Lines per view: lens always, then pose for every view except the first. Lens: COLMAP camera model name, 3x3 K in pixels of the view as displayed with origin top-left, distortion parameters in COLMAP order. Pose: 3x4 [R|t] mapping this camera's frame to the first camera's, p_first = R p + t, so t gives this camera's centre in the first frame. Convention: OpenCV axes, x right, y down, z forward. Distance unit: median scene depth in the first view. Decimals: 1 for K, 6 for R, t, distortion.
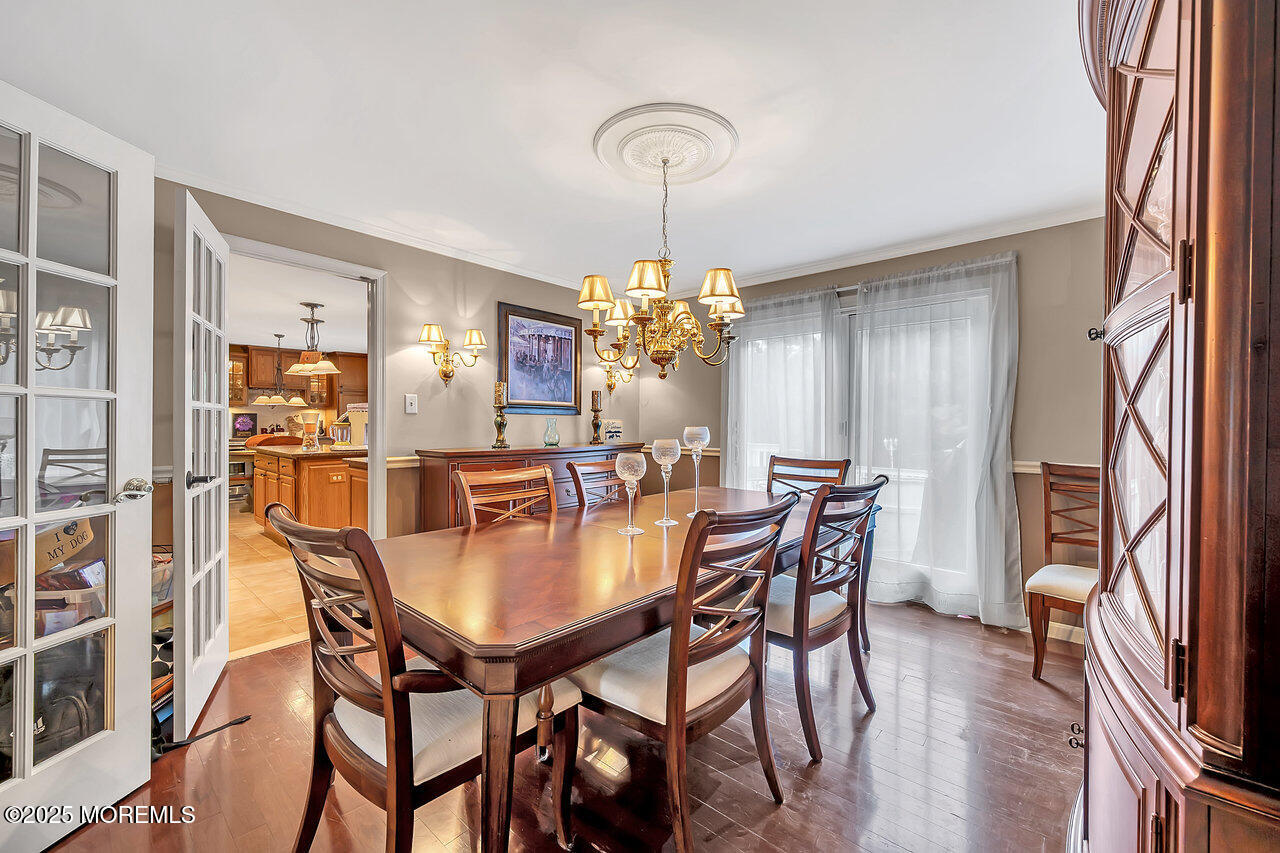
lens RADIAL K [[504.0, 0, 639.0], [0, 504.0, 425.0], [0, 0, 1]] dist [-0.002286, 0.000782]
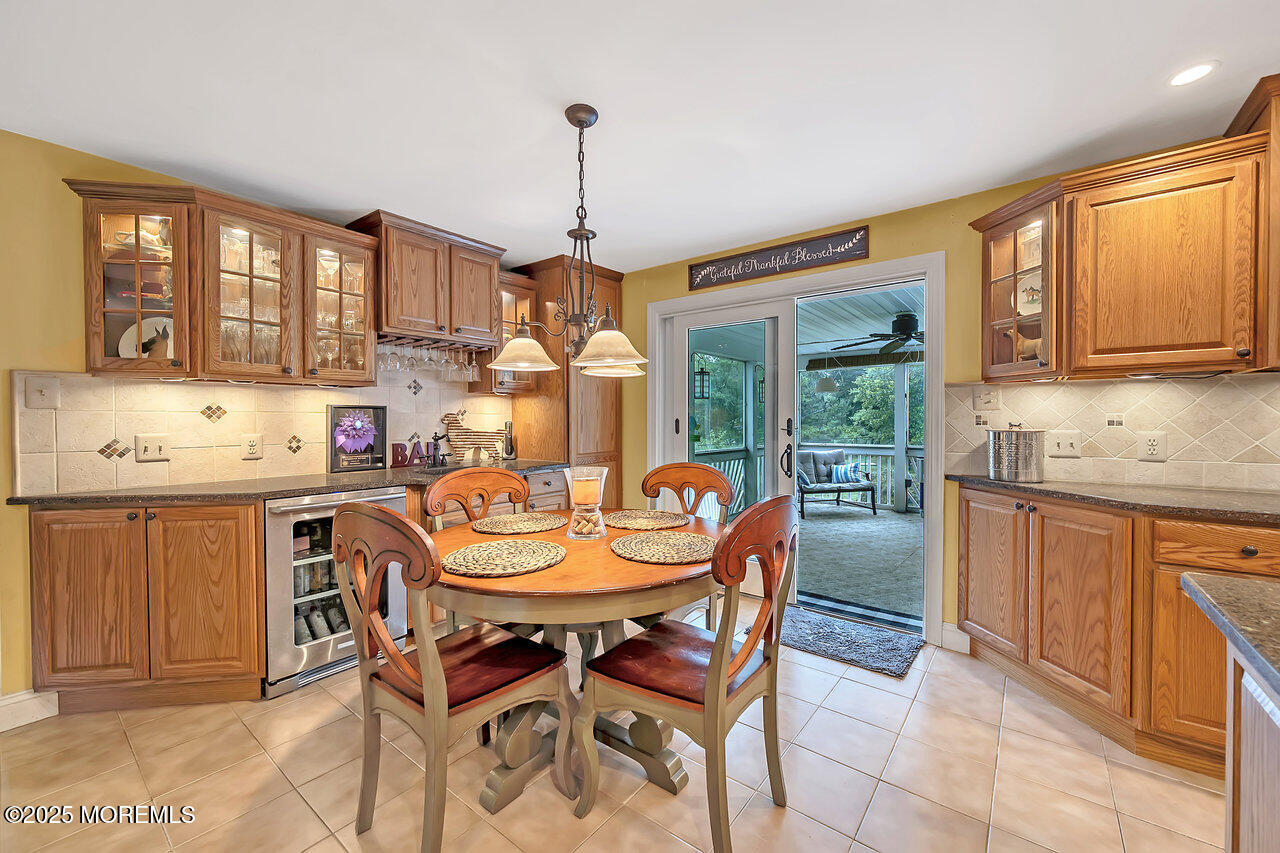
lens RADIAL K [[504.0, 0, 639.3], [0, 504.0, 425.9], [0, 0, 1]] dist [-0.002286, 0.000782]
pose [[0.998535, -0.008712, 0.053396, -0.610512], [0.008362, 0.999942, 0.006769, -0.009242], [-0.053452, -0.006313, 0.998550, 0.631625]]
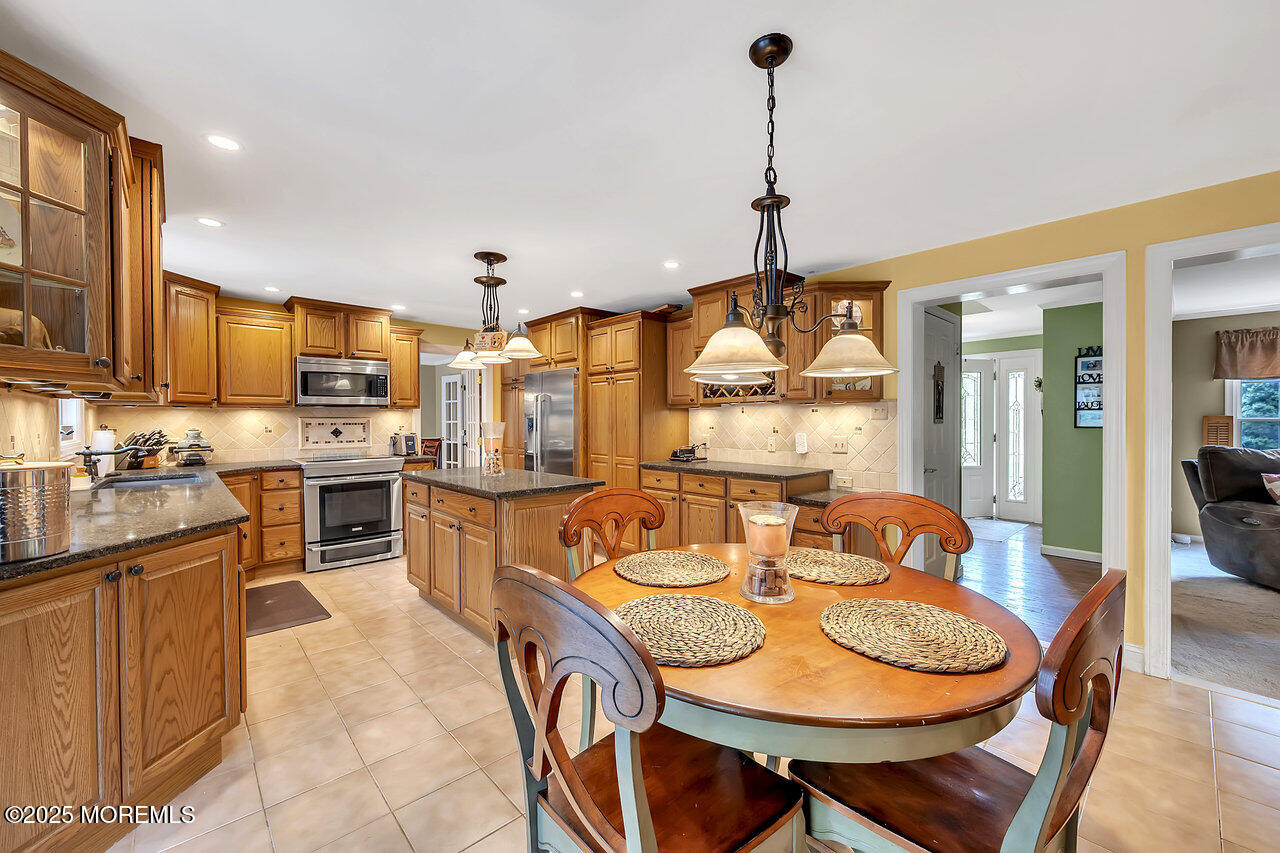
lens RADIAL K [[504.0, 0, 643.1], [0, 504.0, 425.2], [0, 0, 1]] dist [-0.002286, 0.000782]
pose [[-0.994471, -0.003530, 0.104952, -0.596702], [-0.002100, 0.999904, 0.013729, -0.019113], [-0.104990, 0.013432, -0.994383, 1.066500]]
